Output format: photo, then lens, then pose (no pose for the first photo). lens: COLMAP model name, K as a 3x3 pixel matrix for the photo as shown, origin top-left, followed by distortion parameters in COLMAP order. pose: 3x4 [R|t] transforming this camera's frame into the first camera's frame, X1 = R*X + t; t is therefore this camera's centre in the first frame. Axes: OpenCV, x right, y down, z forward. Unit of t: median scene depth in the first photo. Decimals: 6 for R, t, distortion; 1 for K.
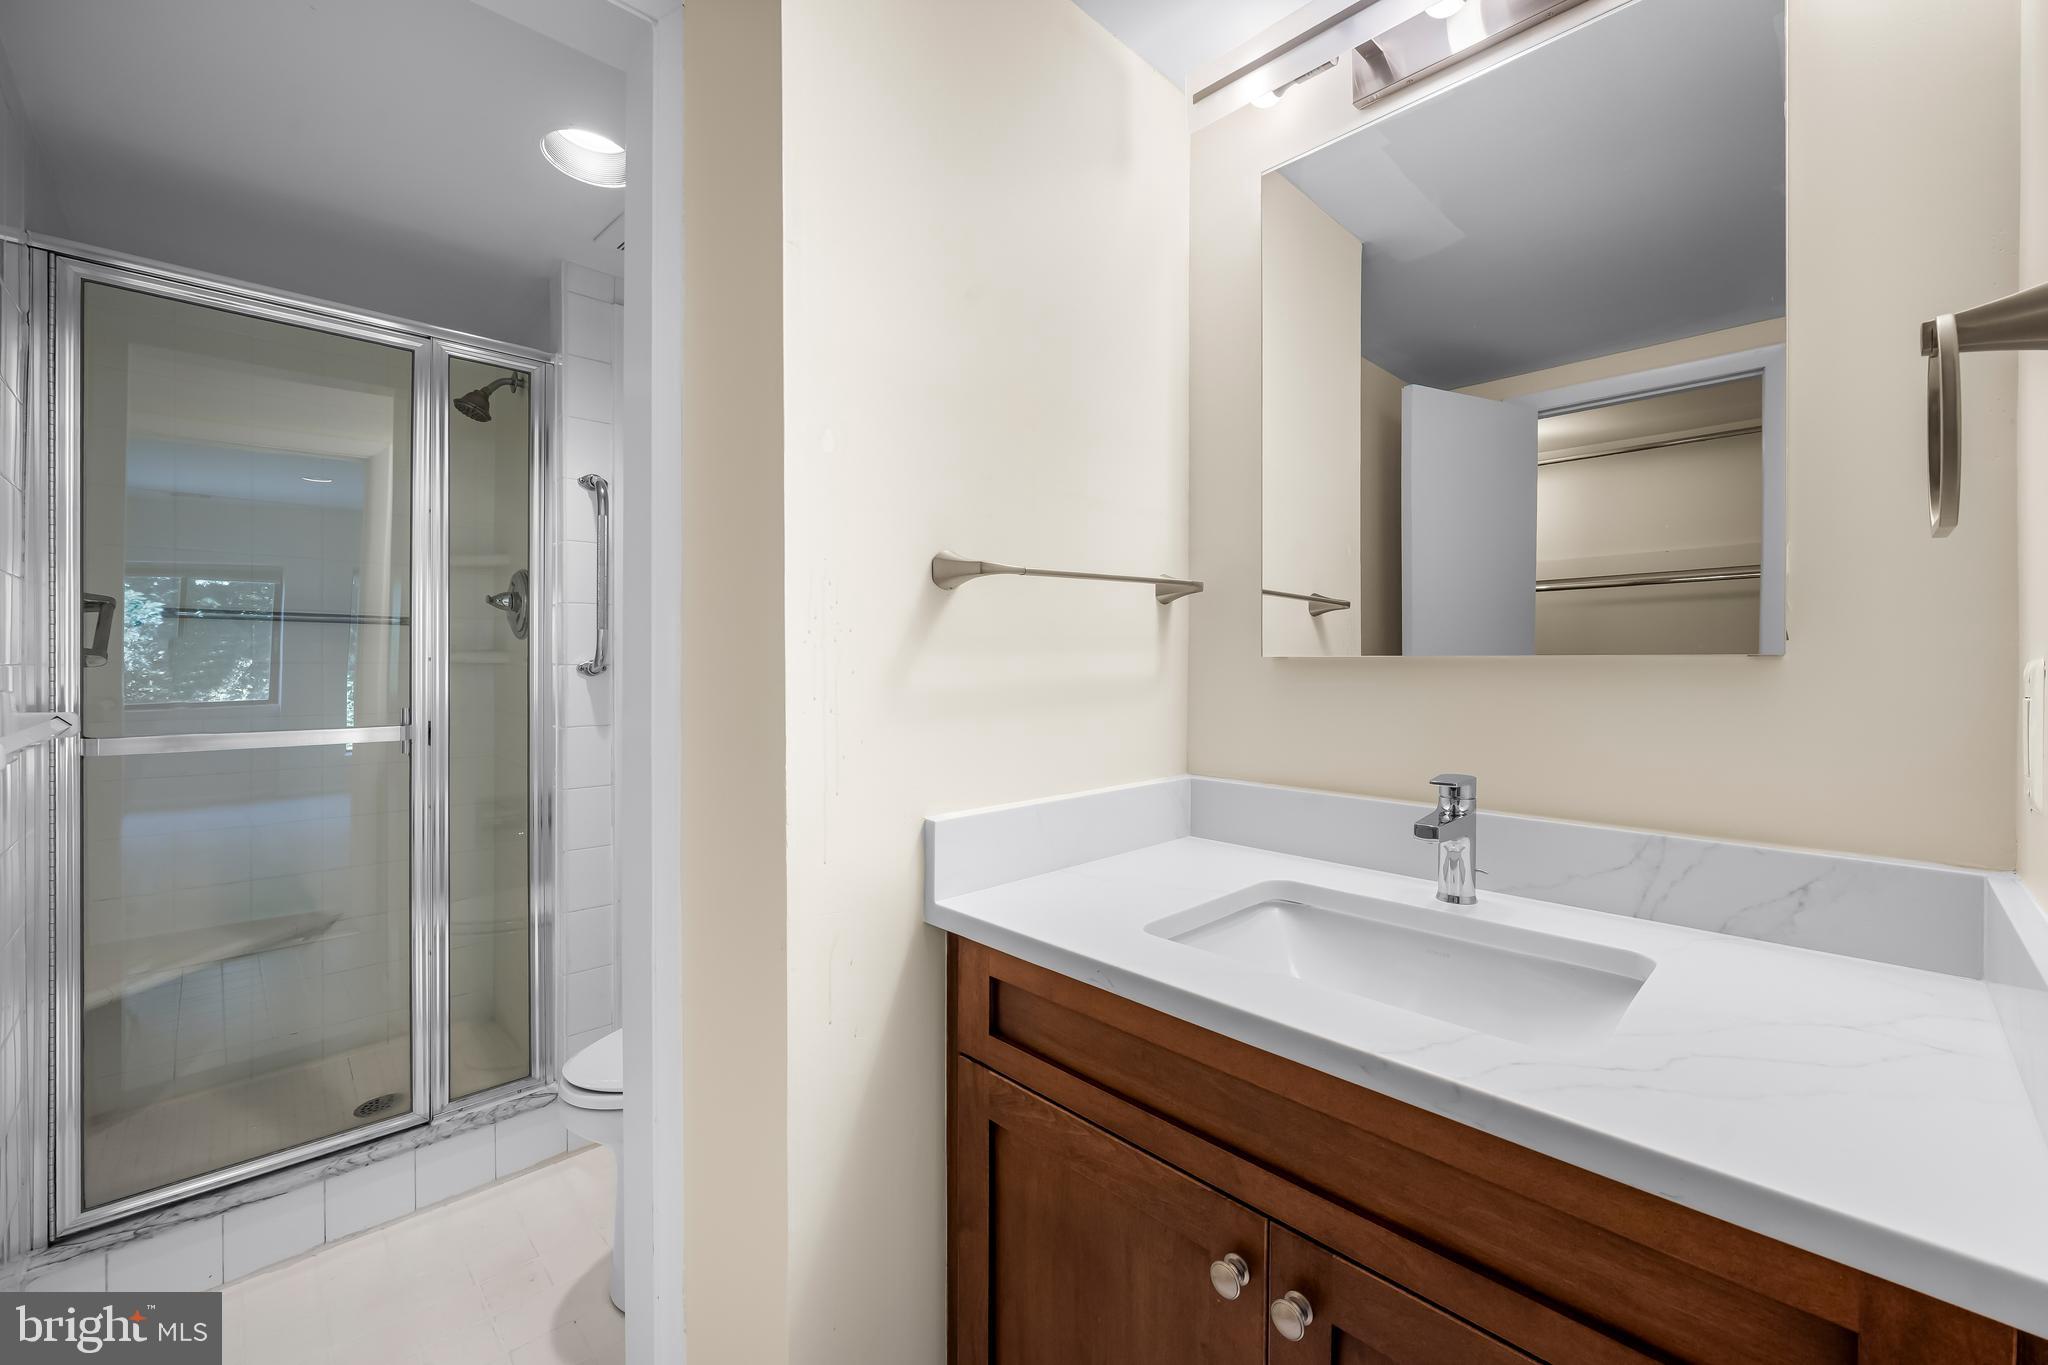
lens RADIAL K [[826.6, 0, 1027.6], [0, 826.6, 674.1], [0, 0, 1]] dist [-0.004956, 0.000129]
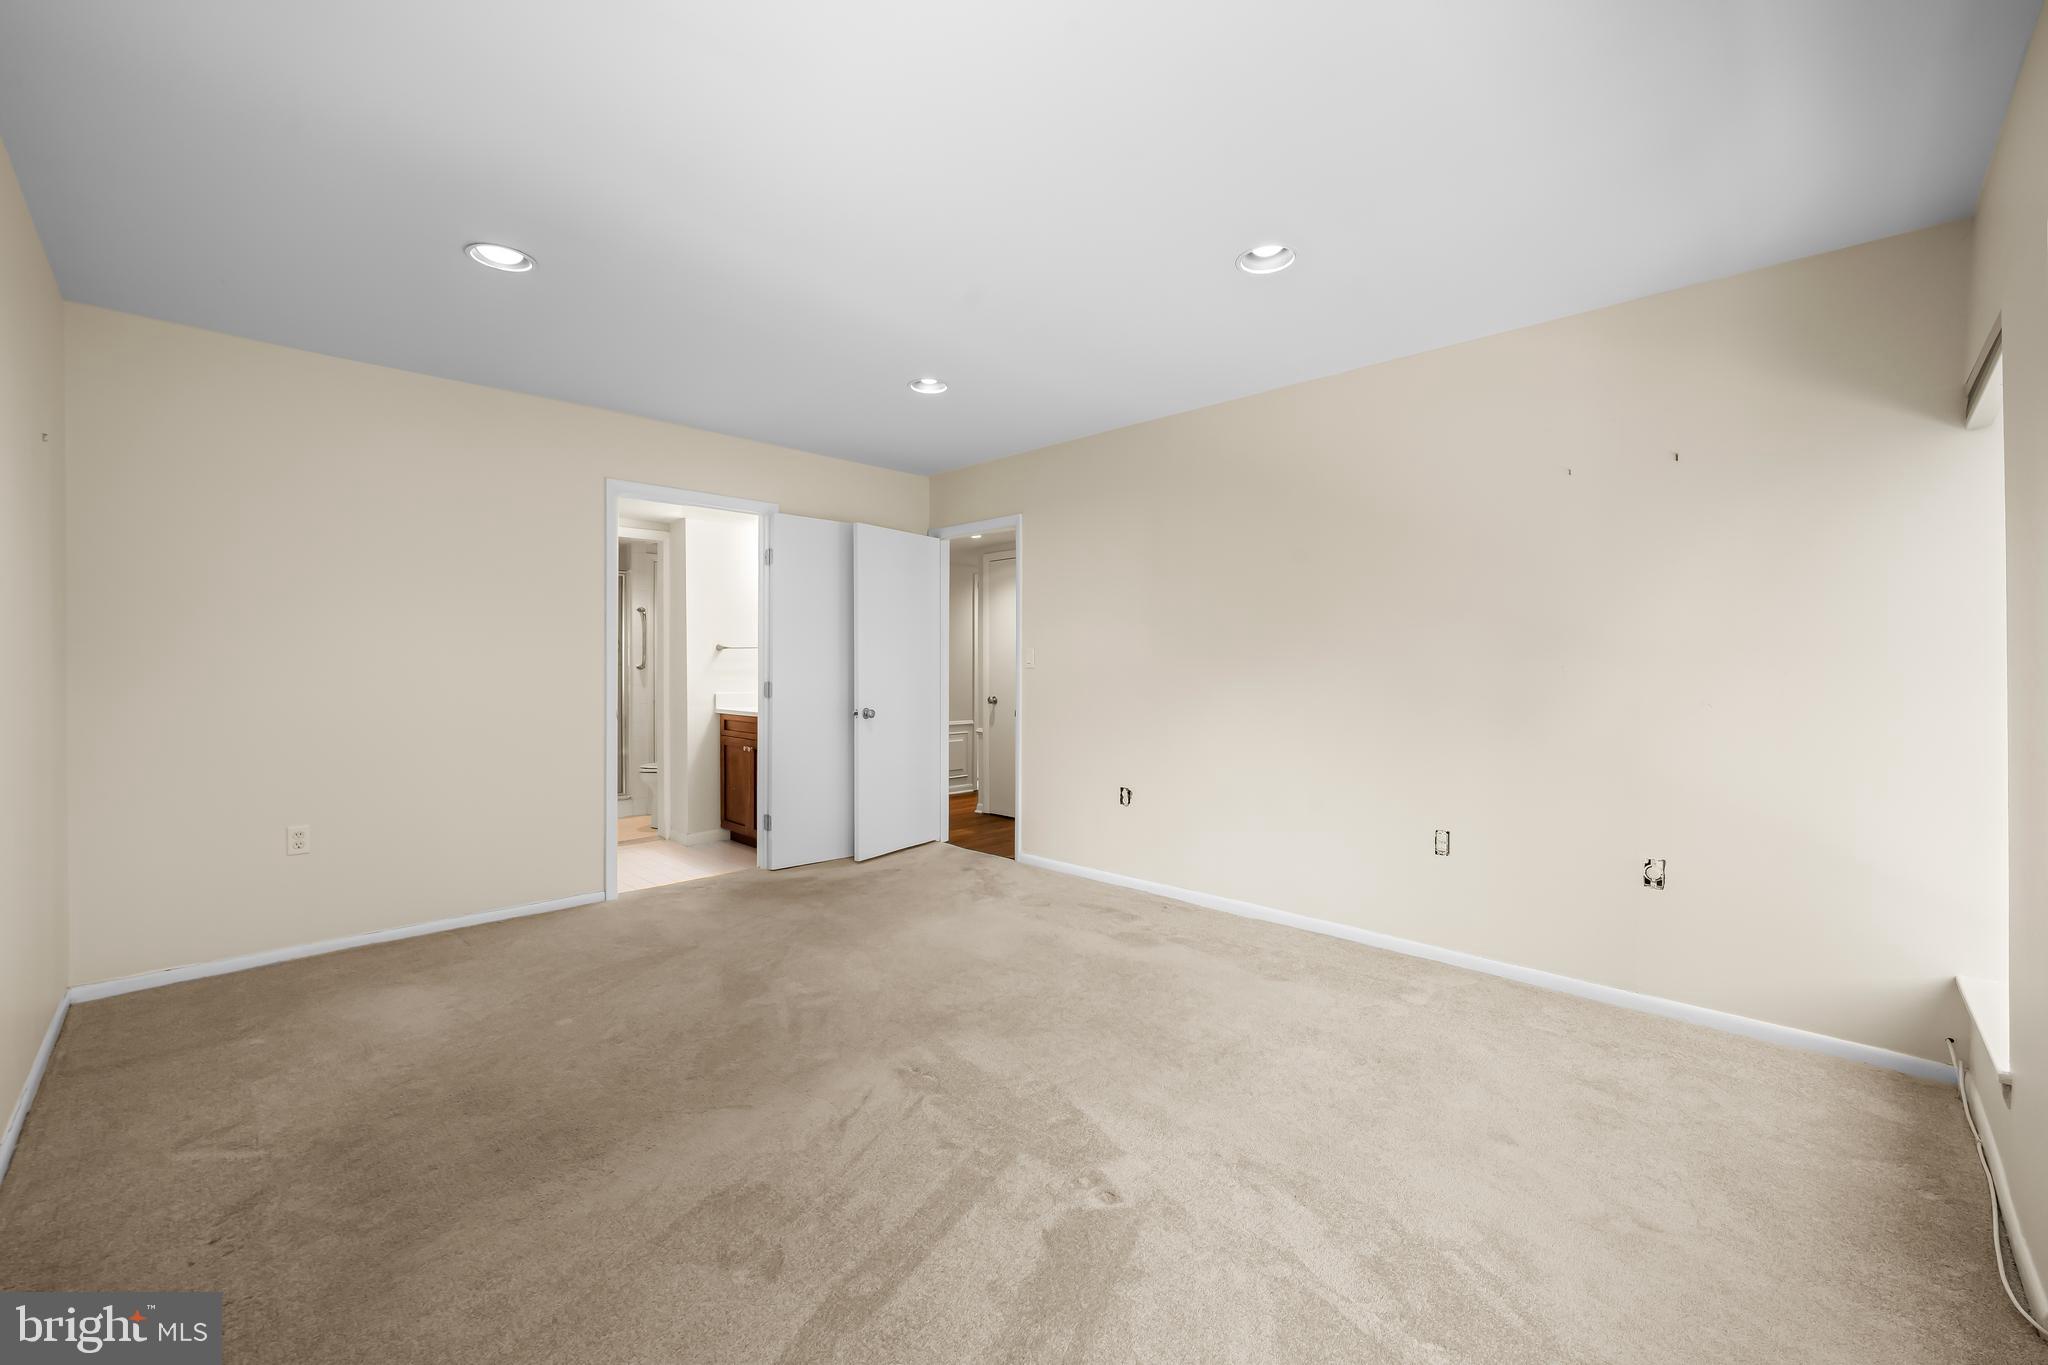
lens RADIAL K [[826.6, 0, 1027.6], [0, 826.6, 674.1], [0, 0, 1]] dist [-0.004956, 0.000129]
pose [[0.999785, -0.002147, 0.020644, 0.941485], [0.002281, 0.999977, -0.006461, 0.045695], [-0.020629, 0.006506, 0.999766, -2.315193]]
